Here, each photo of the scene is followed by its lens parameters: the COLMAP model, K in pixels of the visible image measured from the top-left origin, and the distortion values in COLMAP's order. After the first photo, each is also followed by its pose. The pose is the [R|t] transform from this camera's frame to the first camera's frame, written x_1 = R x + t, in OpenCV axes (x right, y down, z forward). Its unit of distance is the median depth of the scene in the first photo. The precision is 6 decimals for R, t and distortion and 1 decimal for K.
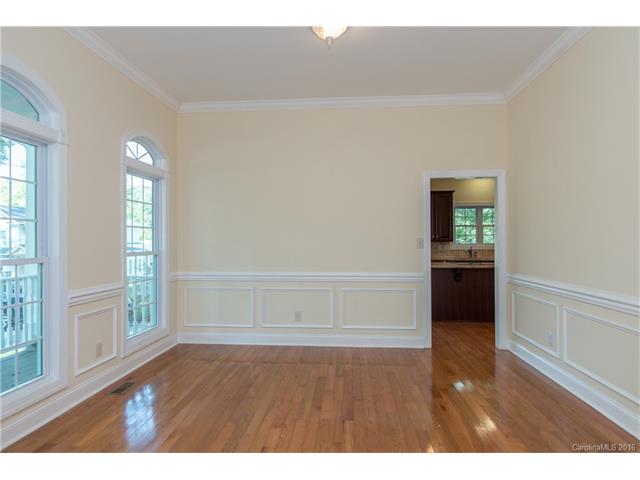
lens RADIAL K [[379.4, 0, 316.4], [0, 379.4, 242.5], [0, 0, 1]] dist [0.003294, -0.001276]
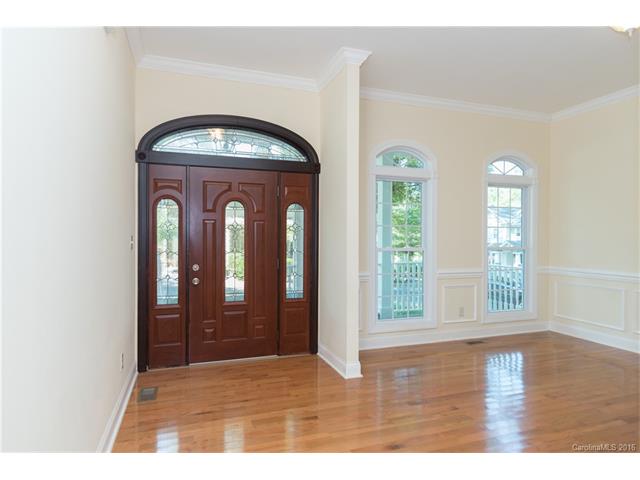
lens RADIAL K [[379.4, 0, 316.4], [0, 379.4, 242.5], [0, 0, 1]] dist [0.003294, -0.001276]
pose [[0.399860, 0.015253, -0.916449, 0.451209], [-0.008665, 0.999880, 0.012861, -0.000574], [0.916535, 0.002798, 0.399944, -0.086233]]
